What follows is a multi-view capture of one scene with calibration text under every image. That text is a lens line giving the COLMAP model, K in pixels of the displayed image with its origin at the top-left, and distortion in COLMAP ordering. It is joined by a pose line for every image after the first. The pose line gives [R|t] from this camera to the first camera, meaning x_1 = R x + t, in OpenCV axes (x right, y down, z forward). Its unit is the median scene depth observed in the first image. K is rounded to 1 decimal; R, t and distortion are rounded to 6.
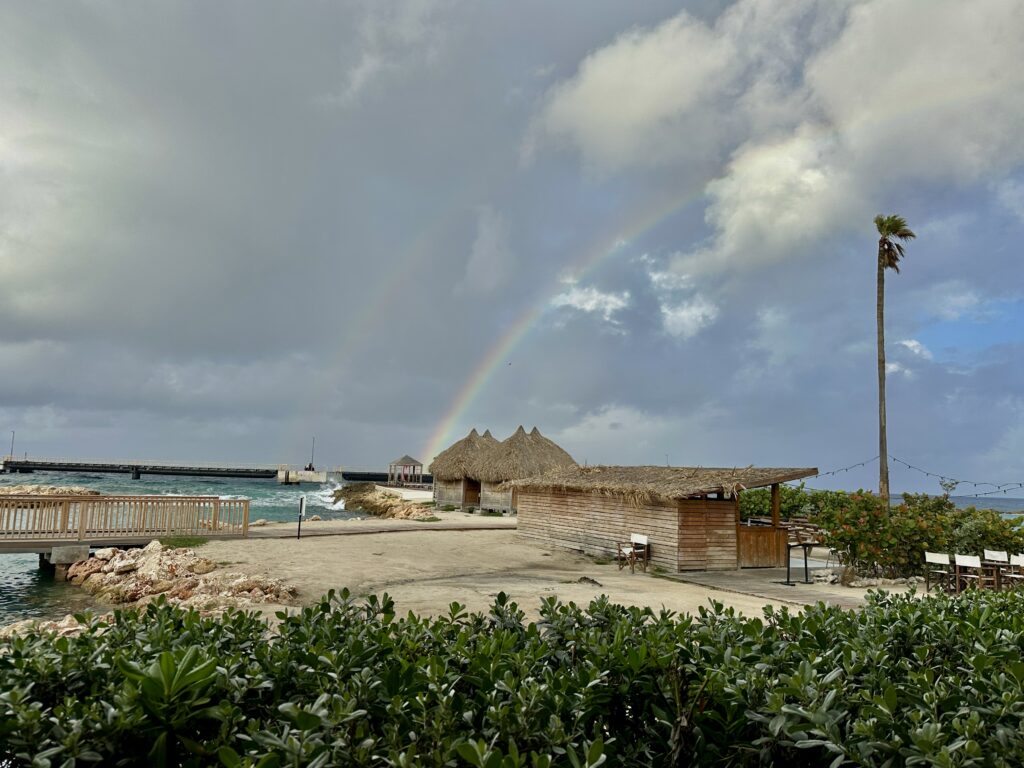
lens RADIAL K [[757.7, 0, 512.0], [0, 757.7, 384.0], [0, 0, 1]] dist [0.007075, 0.000612]
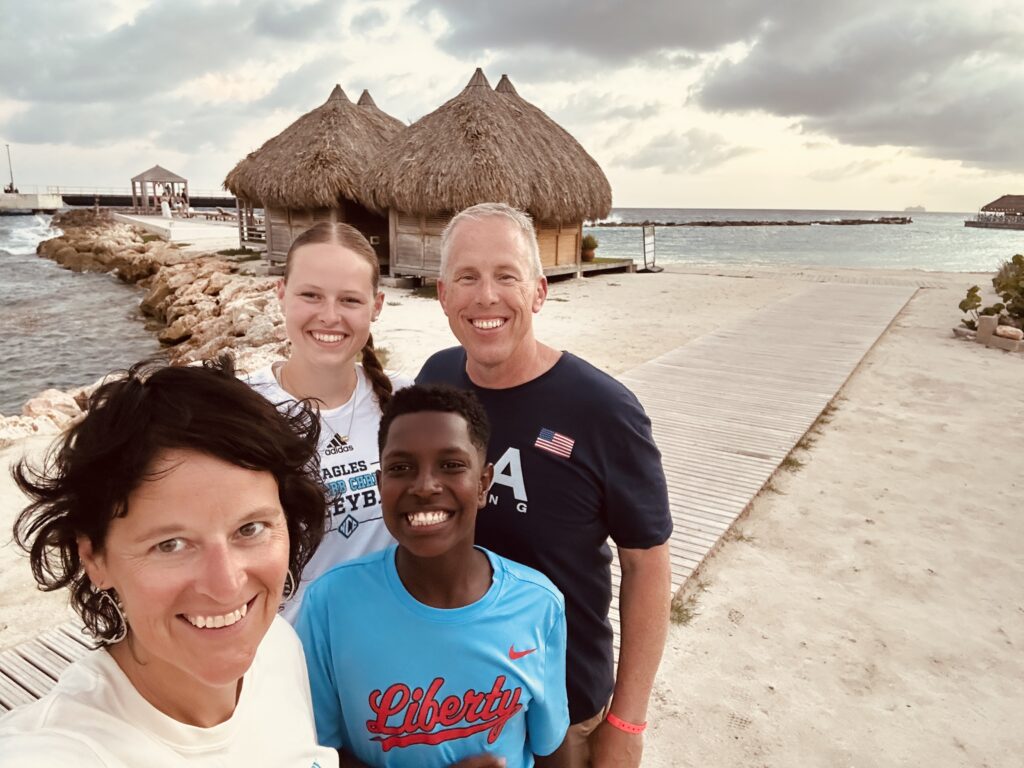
lens RADIAL K [[724.6, 0, 479.6], [0, 724.6, 388.0], [0, 0, 1]] dist [0.072790, -0.099467]
pose [[0.962223, -0.082817, 0.259360, -0.101450], [-0.018275, 0.930820, 0.365021, 0.070879], [-0.271648, -0.355971, 0.894143, 0.573820]]
